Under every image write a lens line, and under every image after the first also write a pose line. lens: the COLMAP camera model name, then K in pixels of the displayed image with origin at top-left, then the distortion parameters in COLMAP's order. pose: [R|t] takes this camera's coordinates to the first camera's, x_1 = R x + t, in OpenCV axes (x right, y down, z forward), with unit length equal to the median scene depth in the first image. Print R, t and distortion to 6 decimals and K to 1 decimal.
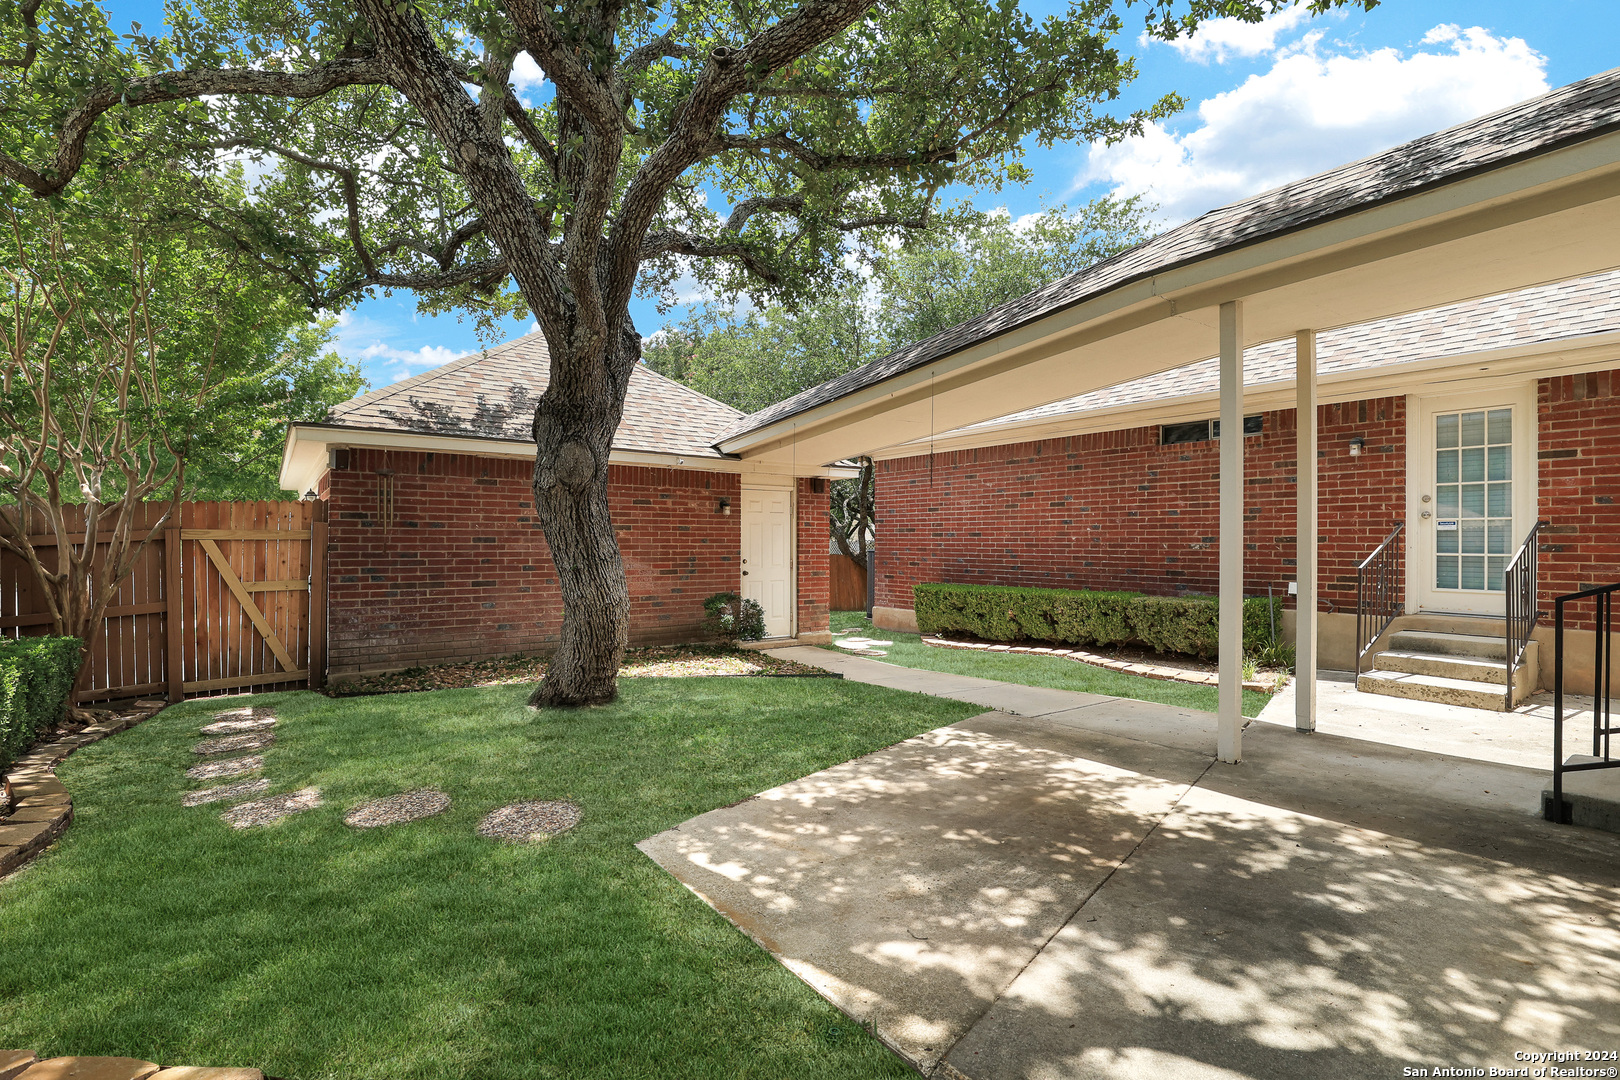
lens RADIAL K [[753.0, 0, 815.0], [0, 753.0, 547.8], [0, 0, 1]] dist [-0.028294, 0.001941]
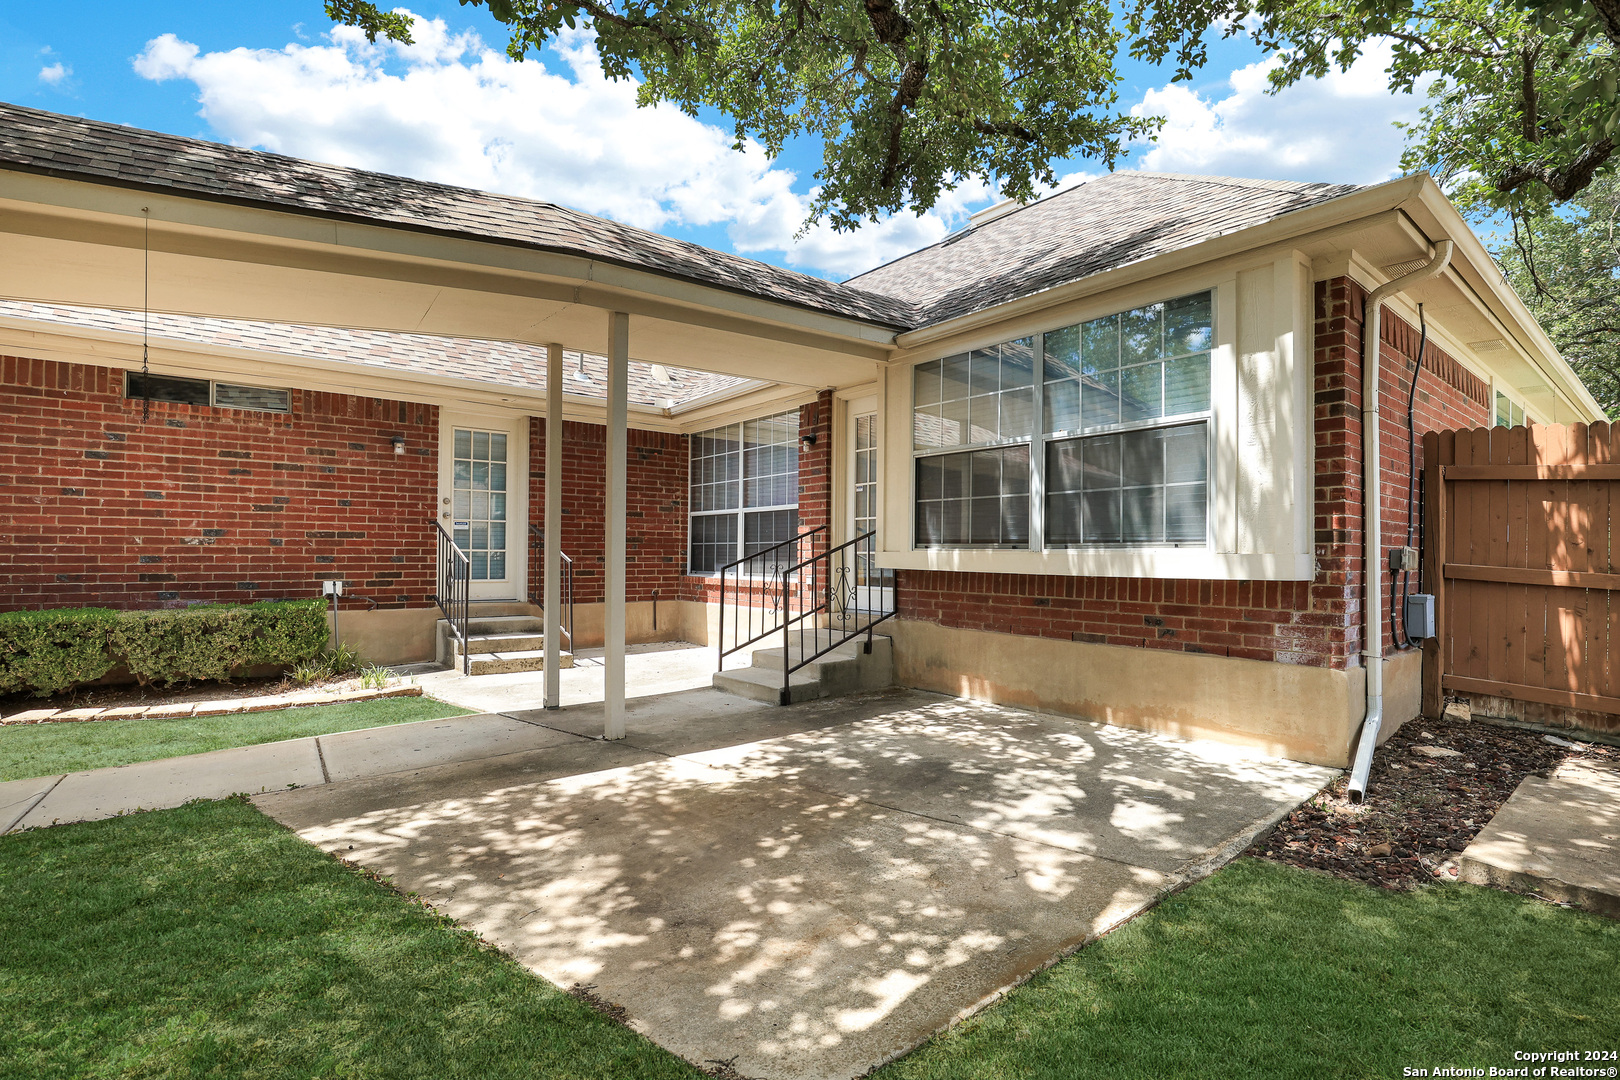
lens RADIAL K [[753.0, 0, 837.6], [0, 753.0, 549.0], [0, 0, 1]] dist [-0.028294, 0.001941]
pose [[-0.053169, 0.003753, 0.998578, -0.554029], [0.000104, 0.999993, -0.003753, 0.017870], [-0.998586, -0.000096, -0.053169, 0.750015]]
